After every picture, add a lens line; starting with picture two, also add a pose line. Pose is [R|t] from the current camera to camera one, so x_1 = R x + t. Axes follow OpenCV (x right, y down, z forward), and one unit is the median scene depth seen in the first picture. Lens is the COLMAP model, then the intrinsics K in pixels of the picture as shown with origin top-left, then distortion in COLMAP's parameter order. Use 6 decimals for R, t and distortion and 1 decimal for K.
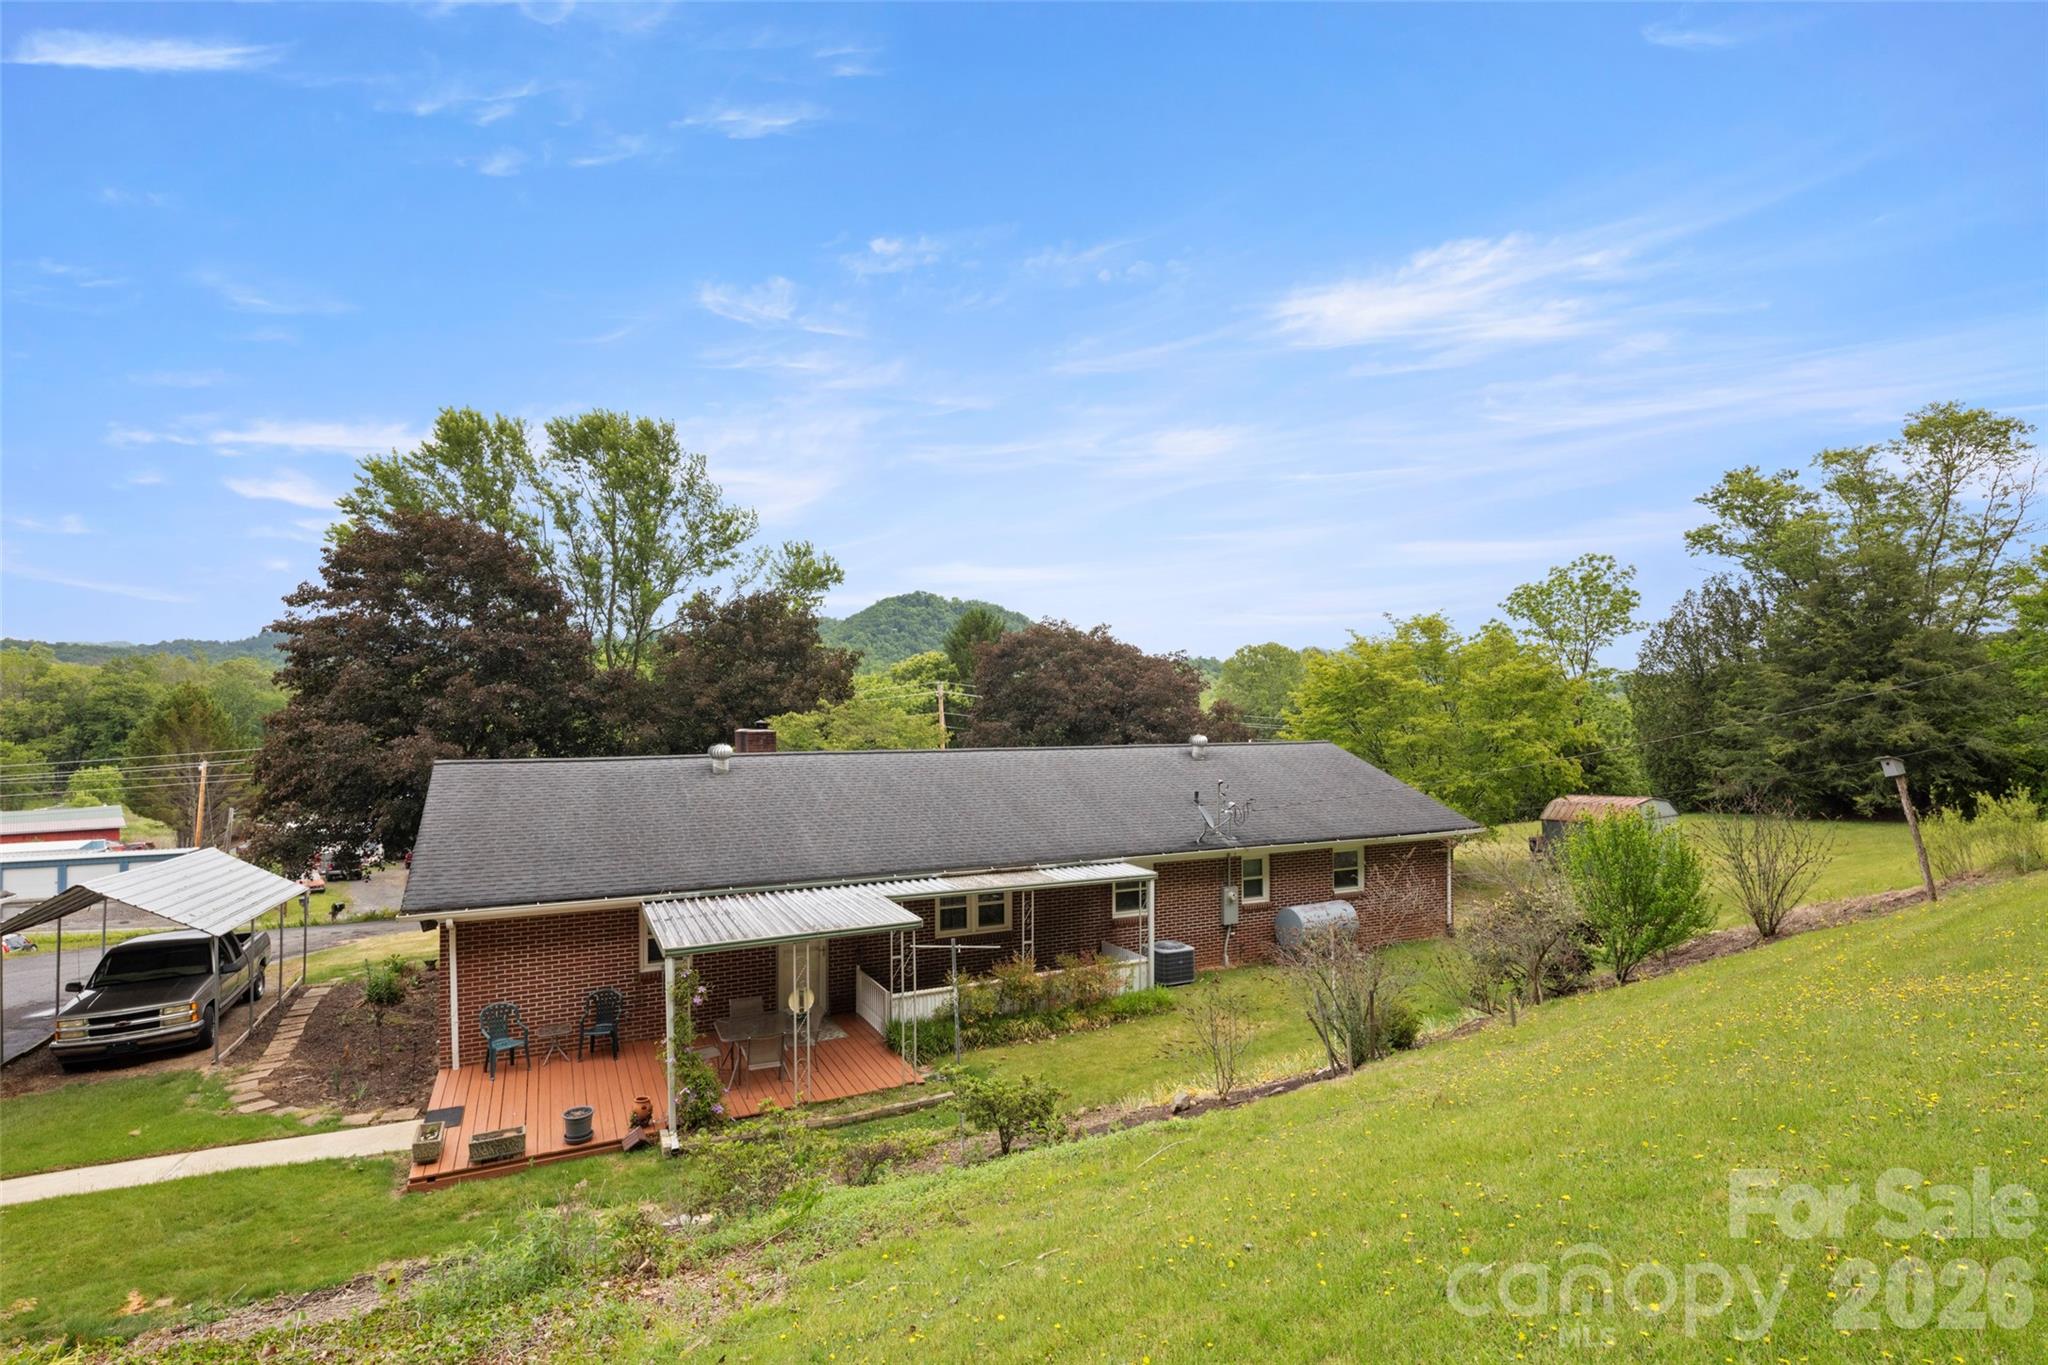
lens RADIAL K [[1001.2, 0, 1012.9], [0, 1001.2, 685.6], [0, 0, 1]] dist [0.000270, 0.000620]
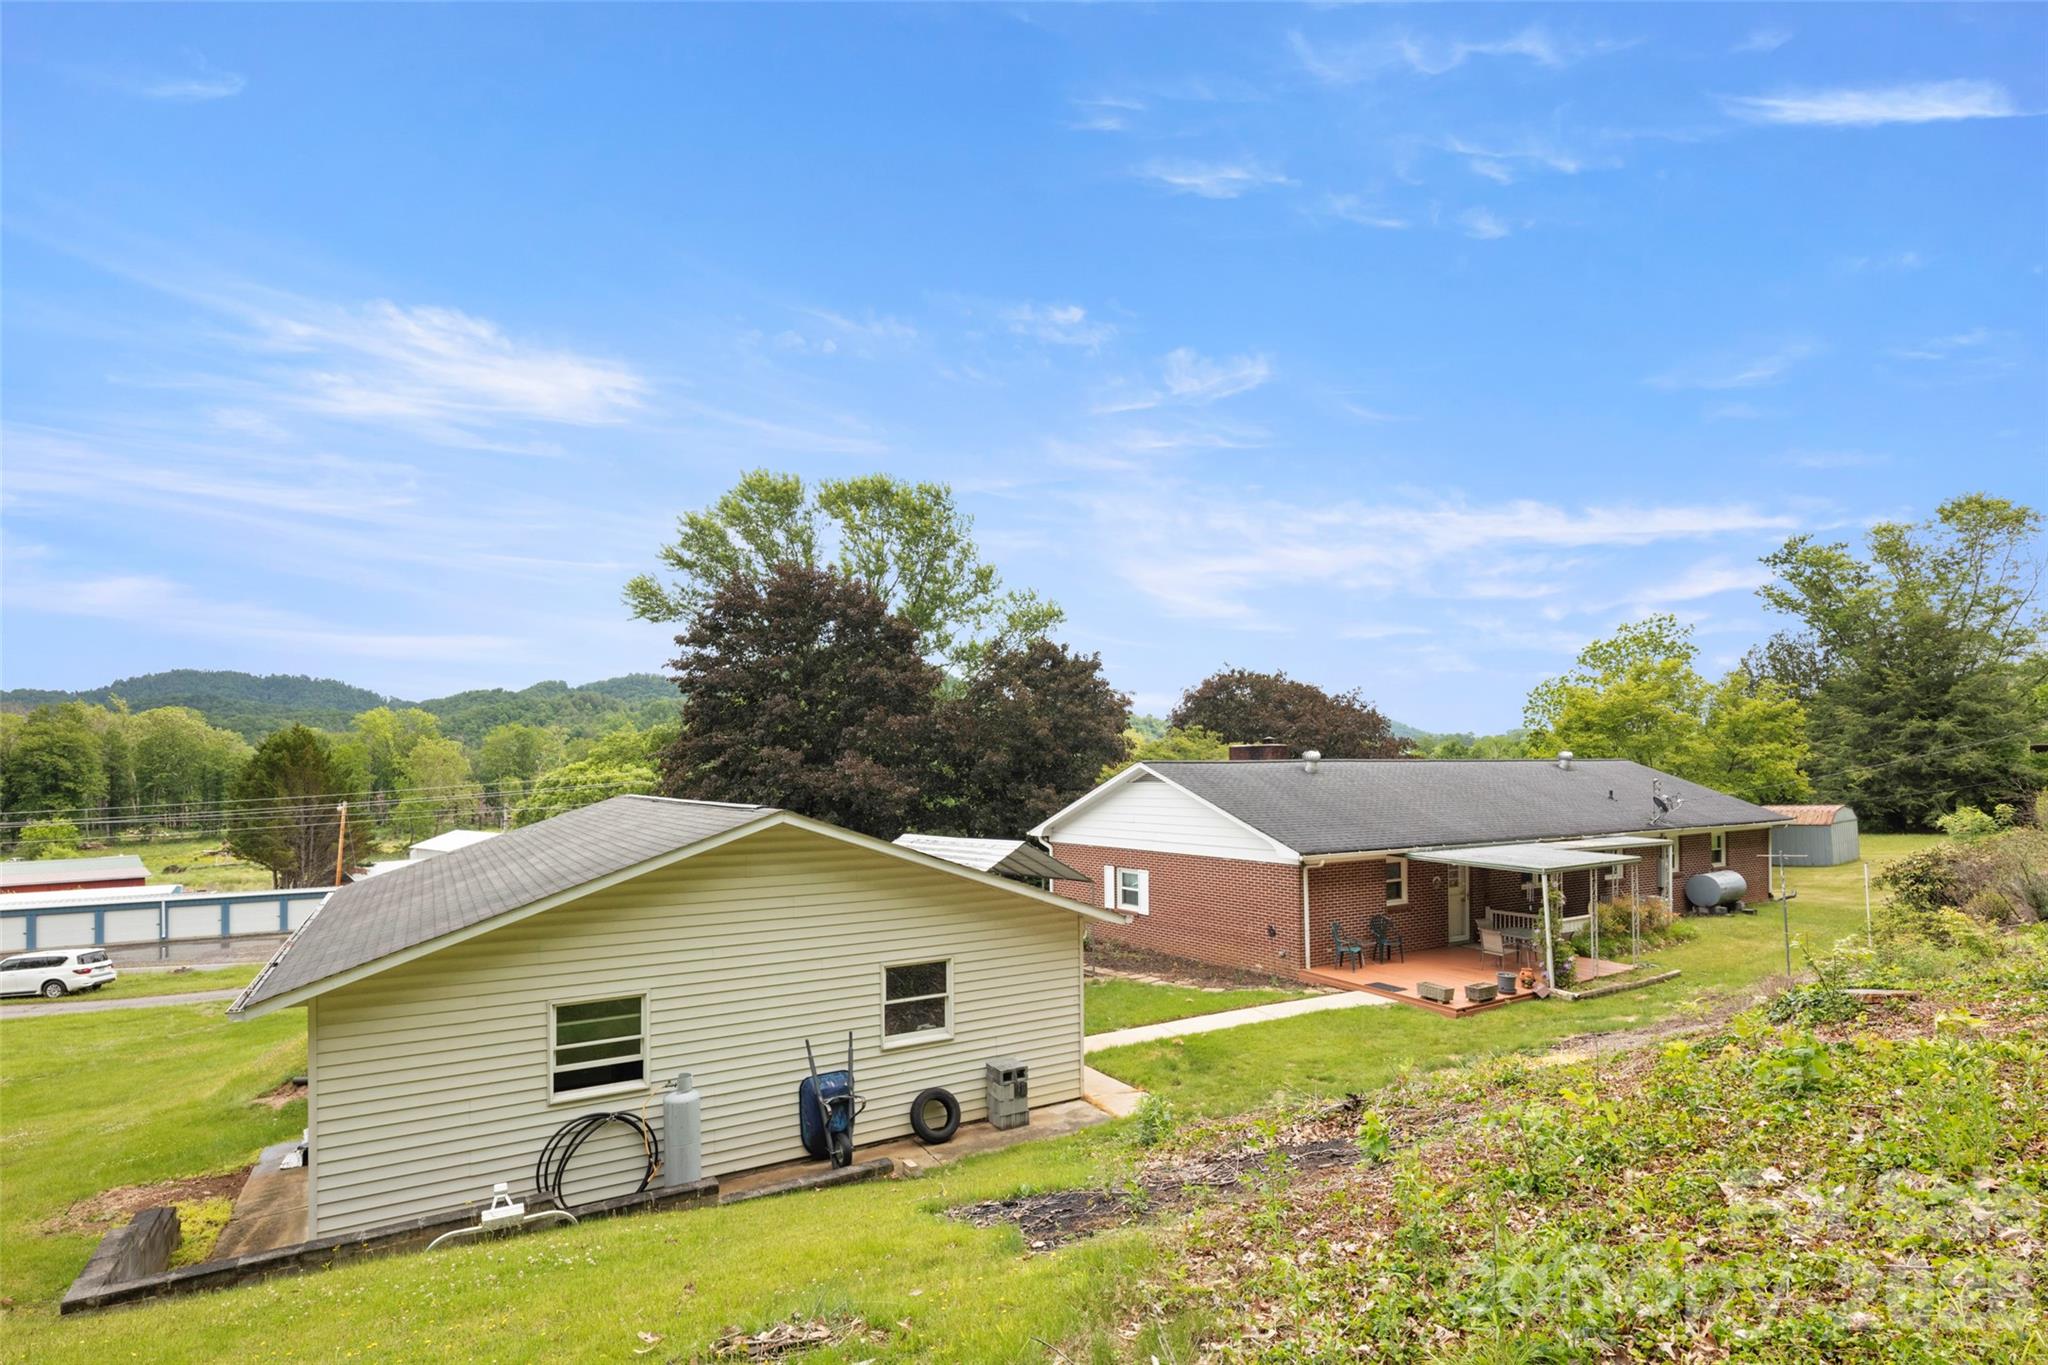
lens RADIAL K [[996.1, 0, 1017.4], [0, 996.1, 741.1], [0, 0, 1]] dist [0.001804, -0.000822]
pose [[0.996233, 0.000241, 0.086714, -0.351099], [-0.000402, 0.999998, 0.001848, 0.019170], [-0.086713, -0.001876, 0.996232, -0.116620]]
